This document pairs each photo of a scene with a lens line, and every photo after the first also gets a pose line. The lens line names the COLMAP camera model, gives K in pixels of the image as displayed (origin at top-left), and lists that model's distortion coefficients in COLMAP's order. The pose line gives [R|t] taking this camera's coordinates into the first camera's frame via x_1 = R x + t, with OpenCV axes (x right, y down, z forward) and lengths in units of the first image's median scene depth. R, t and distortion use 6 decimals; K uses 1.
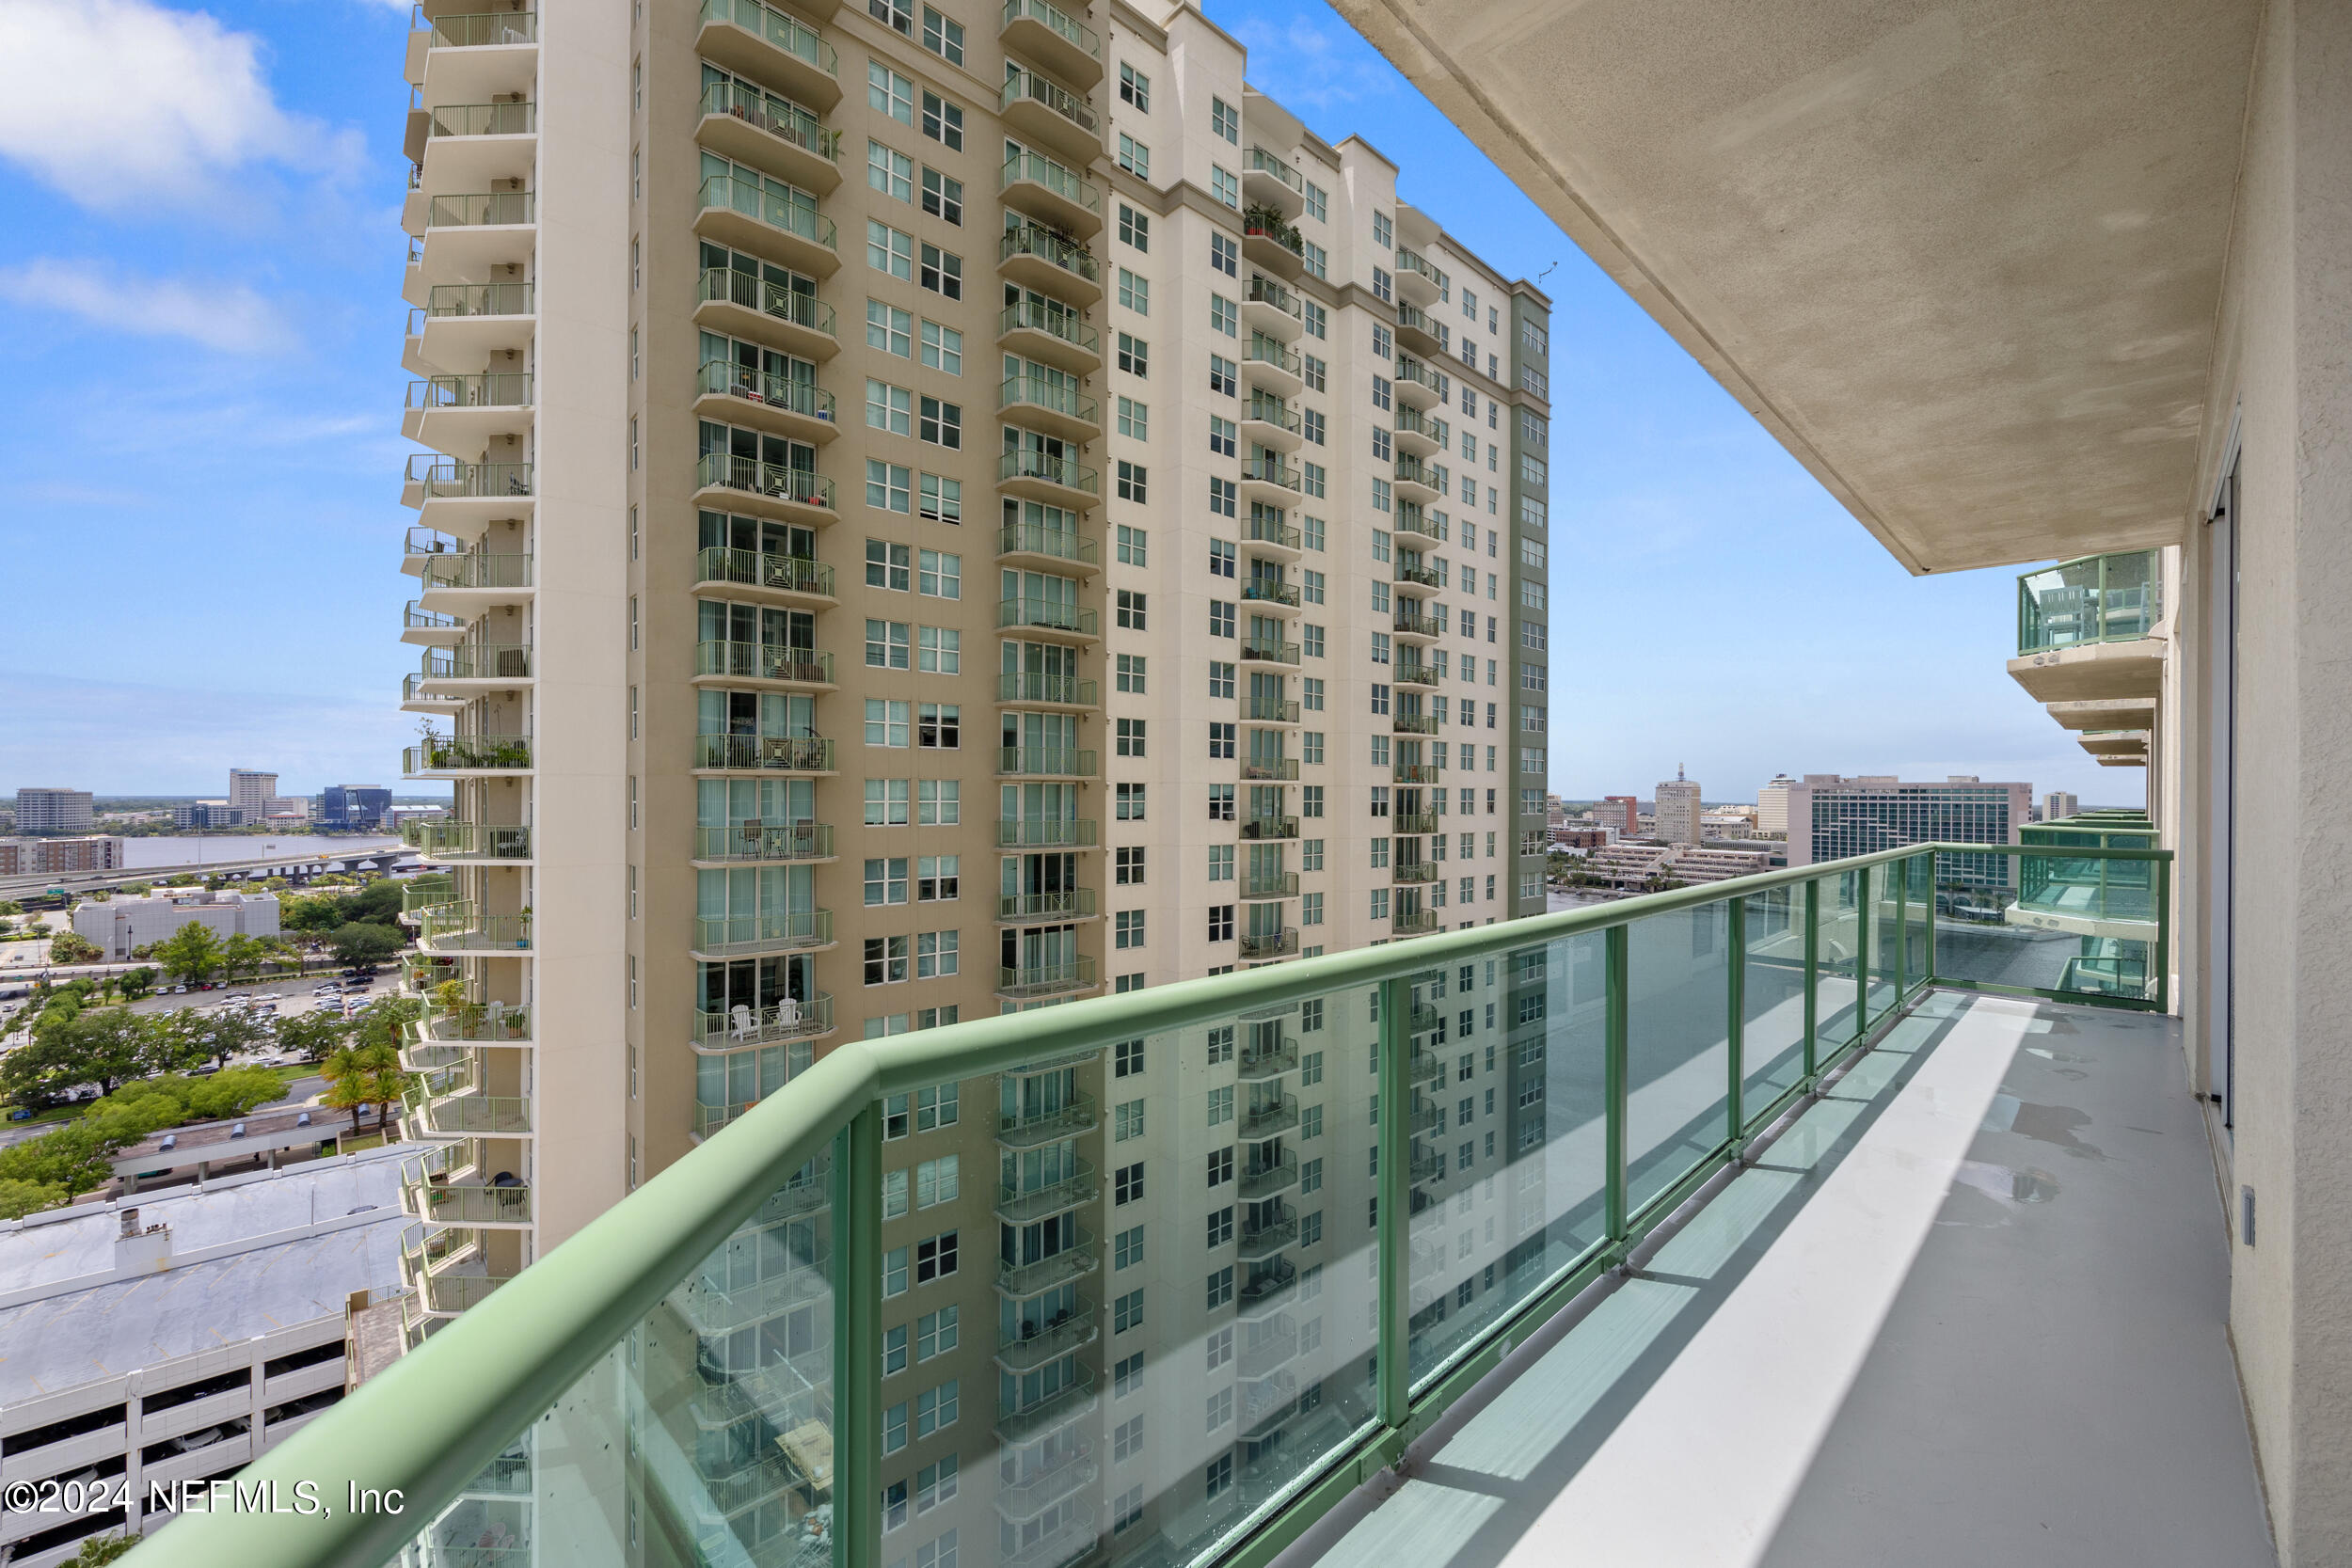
lens RADIAL K [[955.8, 0, 1168.0], [0, 955.8, 789.6], [0, 0, 1]] dist [0.000715, 0.000079]
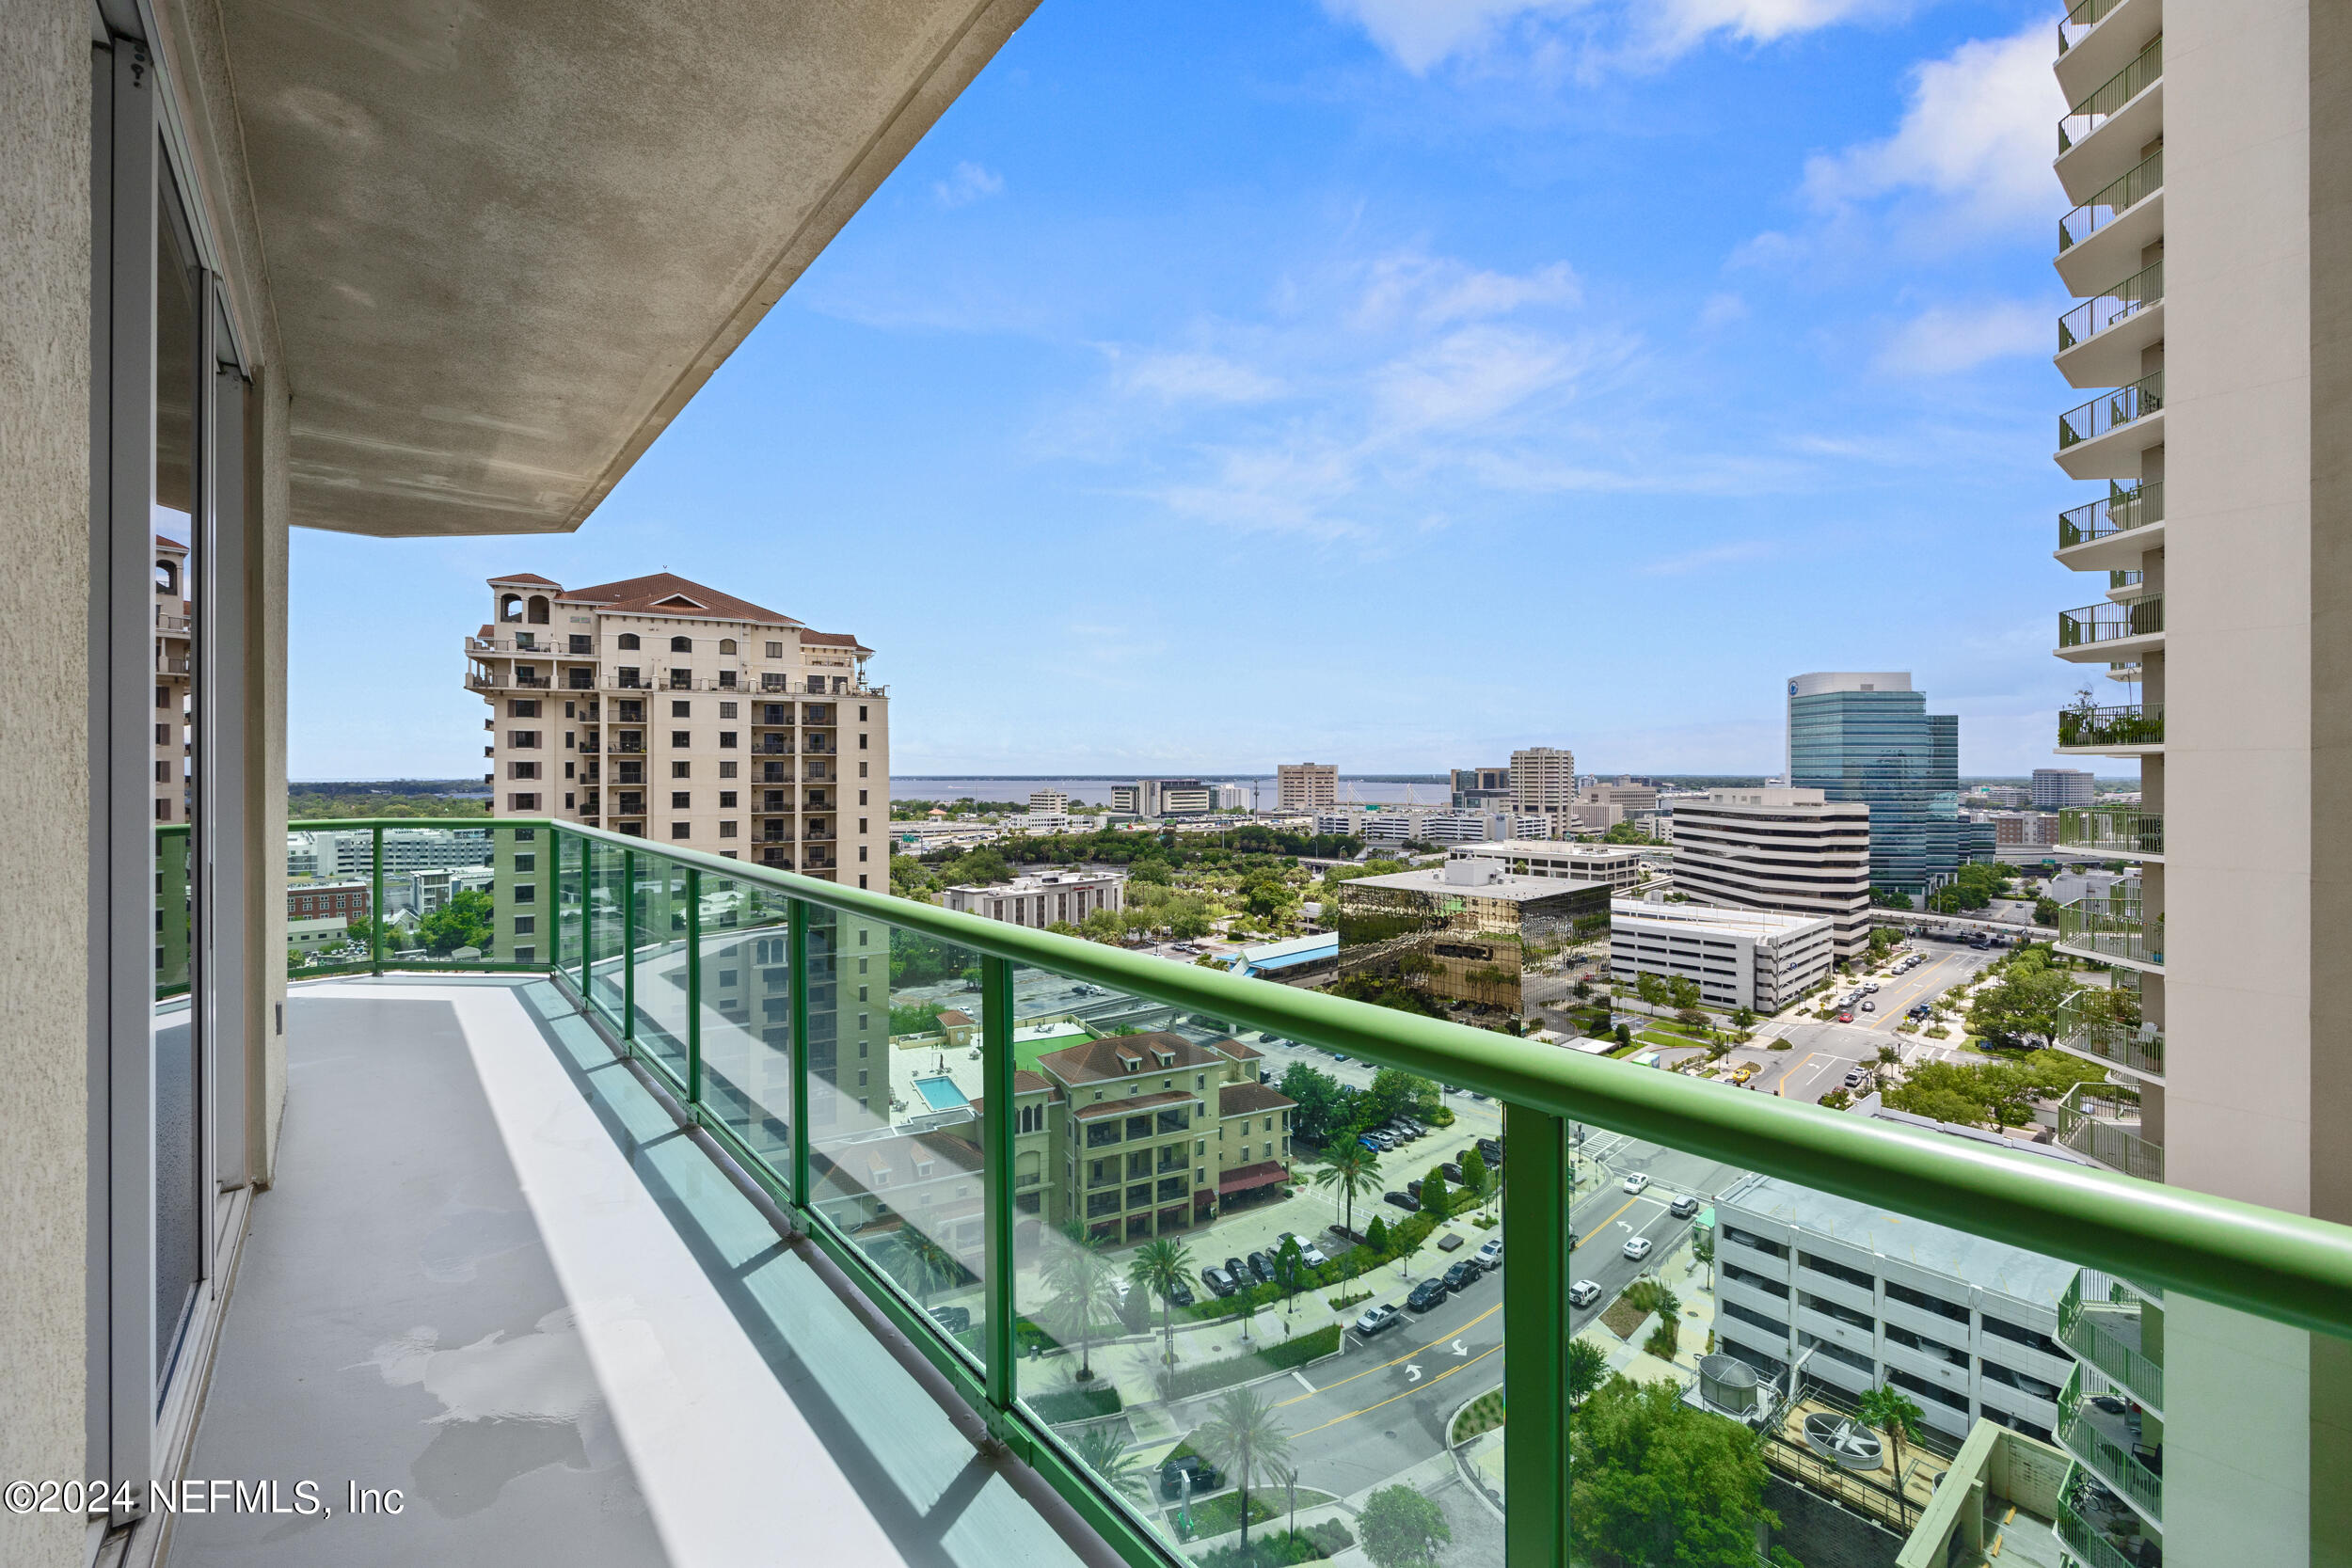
lens RADIAL K [[955.8, 0, 1159.4], [0, 955.8, 761.1], [0, 0, 1]] dist [0.000715, 0.000079]
pose [[-0.069592, -0.011674, -0.997507, 0.172949], [0.001686, 0.999929, -0.011820, 0.001149], [0.997574, -0.002504, -0.069567, 0.171047]]
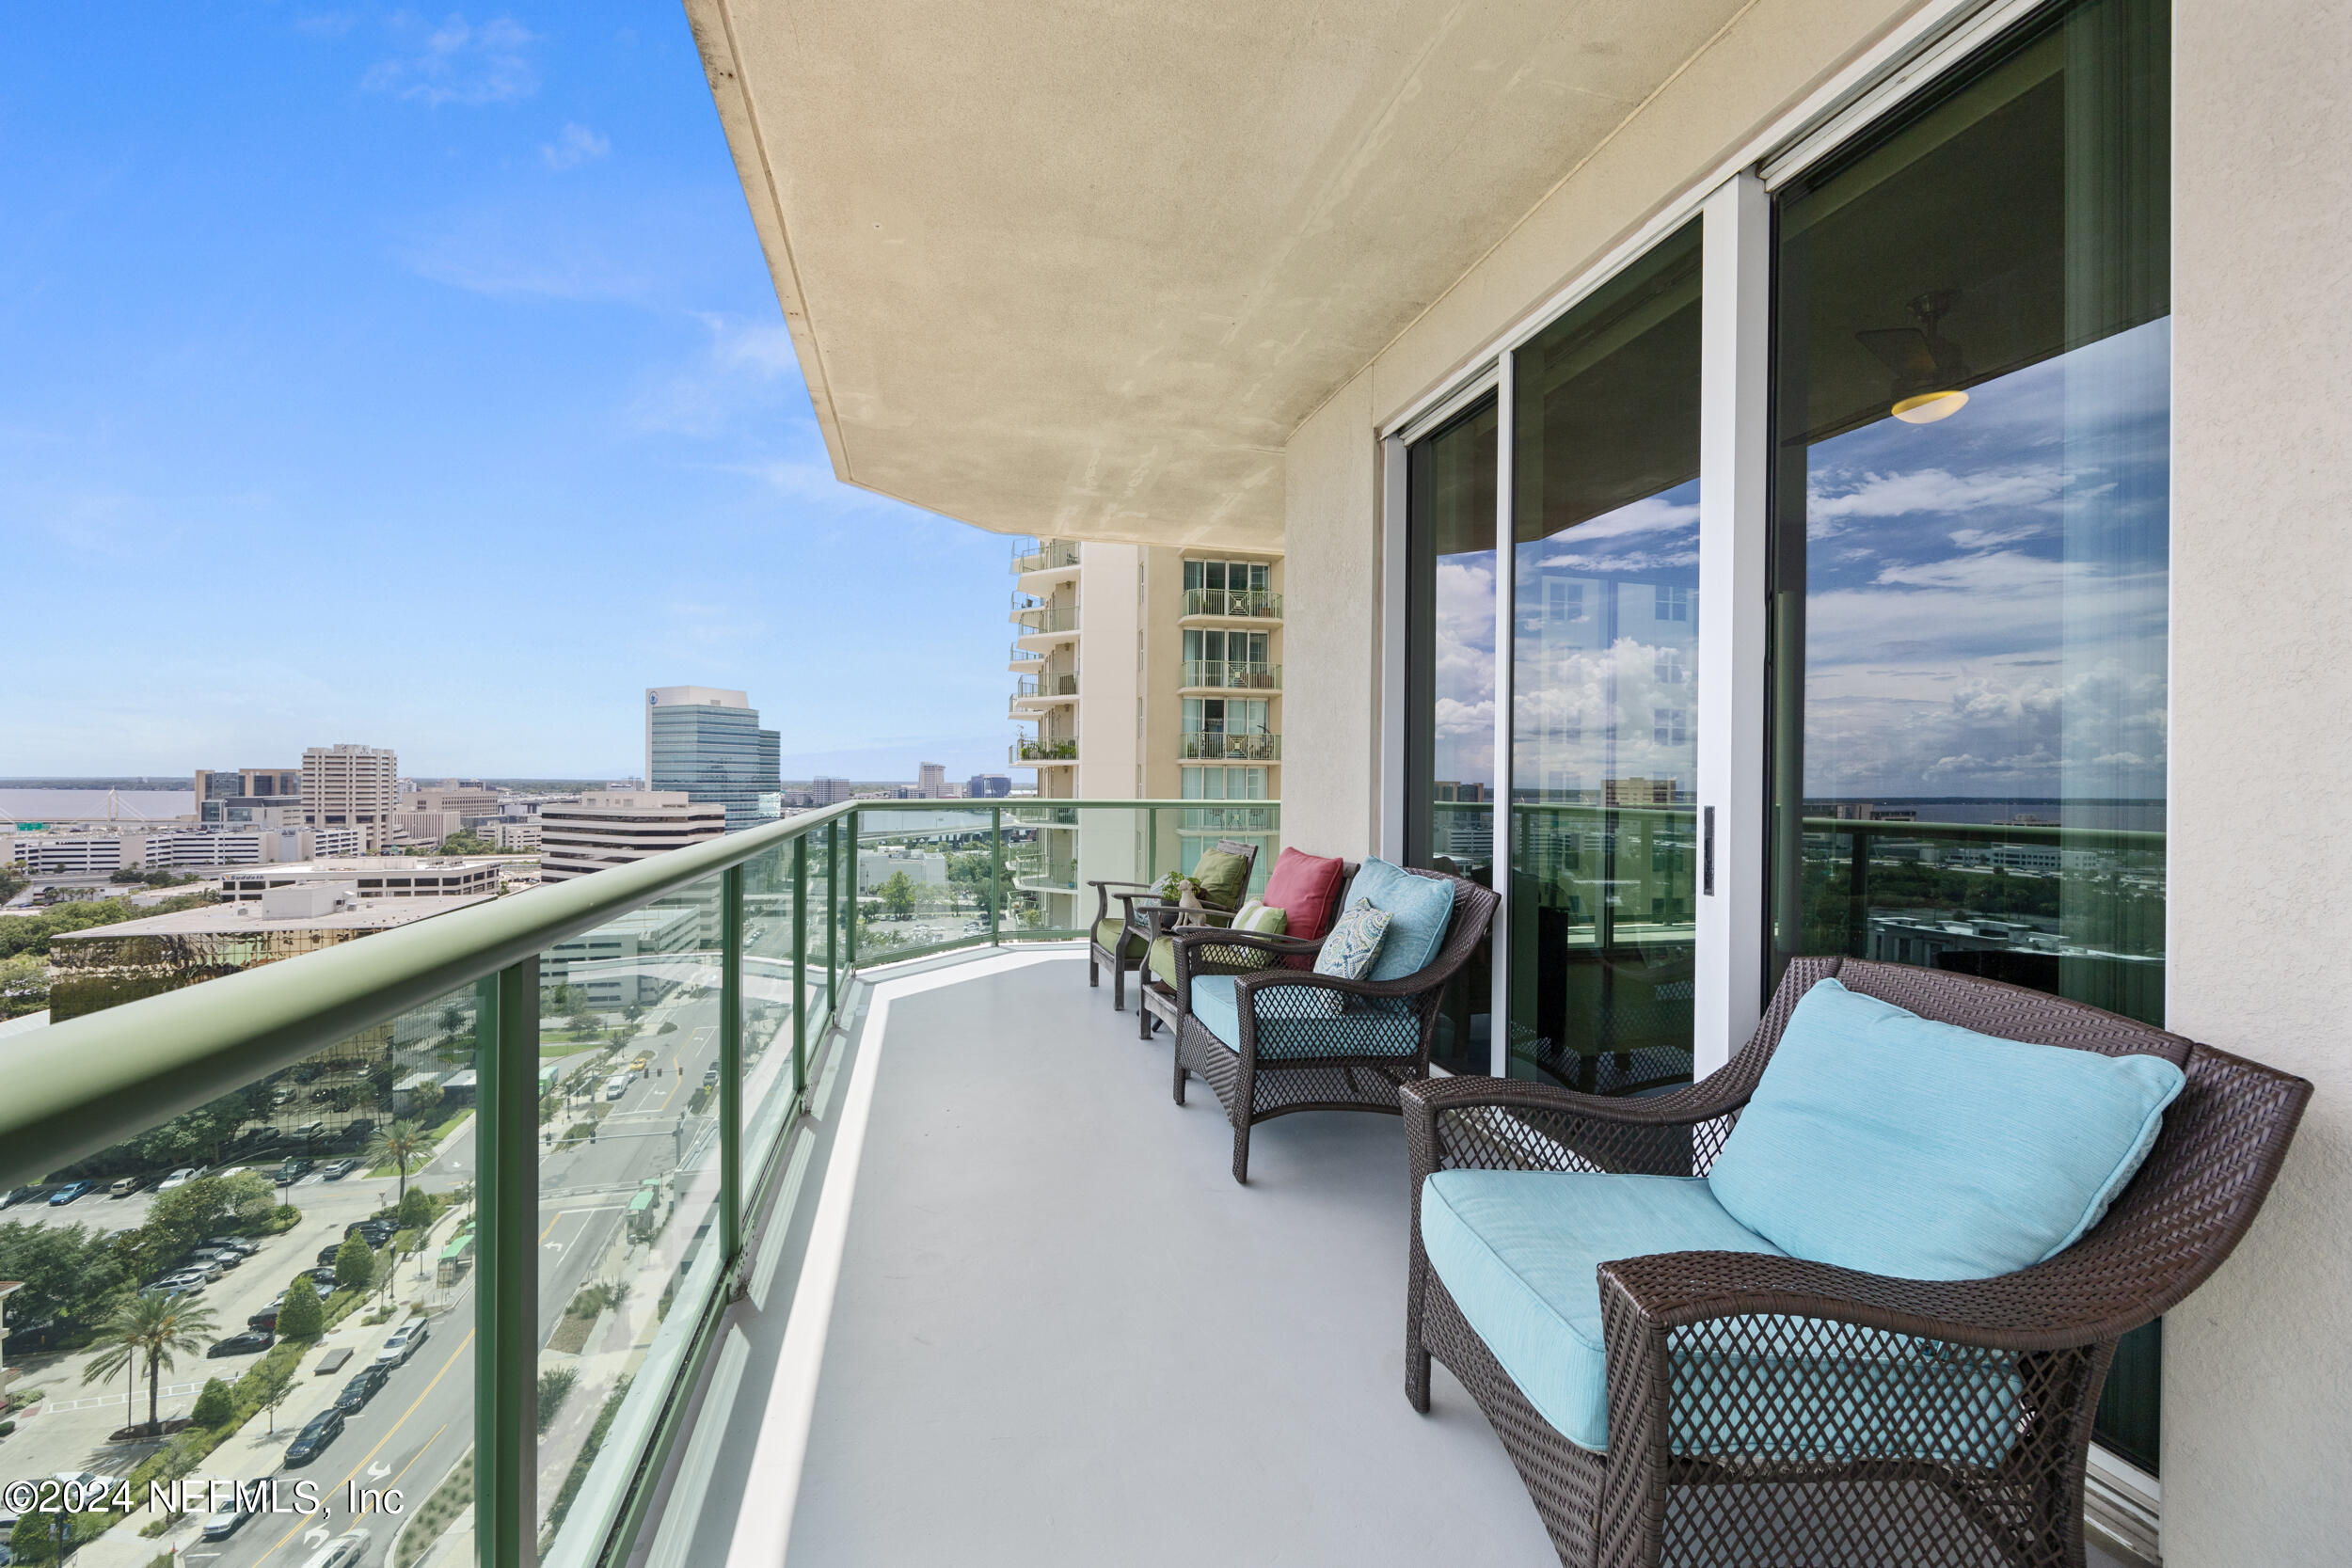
lens RADIAL K [[955.8, 0, 1174.7], [0, 955.8, 774.0], [0, 0, 1]] dist [0.000715, 0.000079]
pose [[0.870542, 0.002478, -0.492088, 0.124917], [-0.006296, 0.999962, -0.006104, 0.005754], [0.492054, 0.008412, 0.870524, -0.125934]]
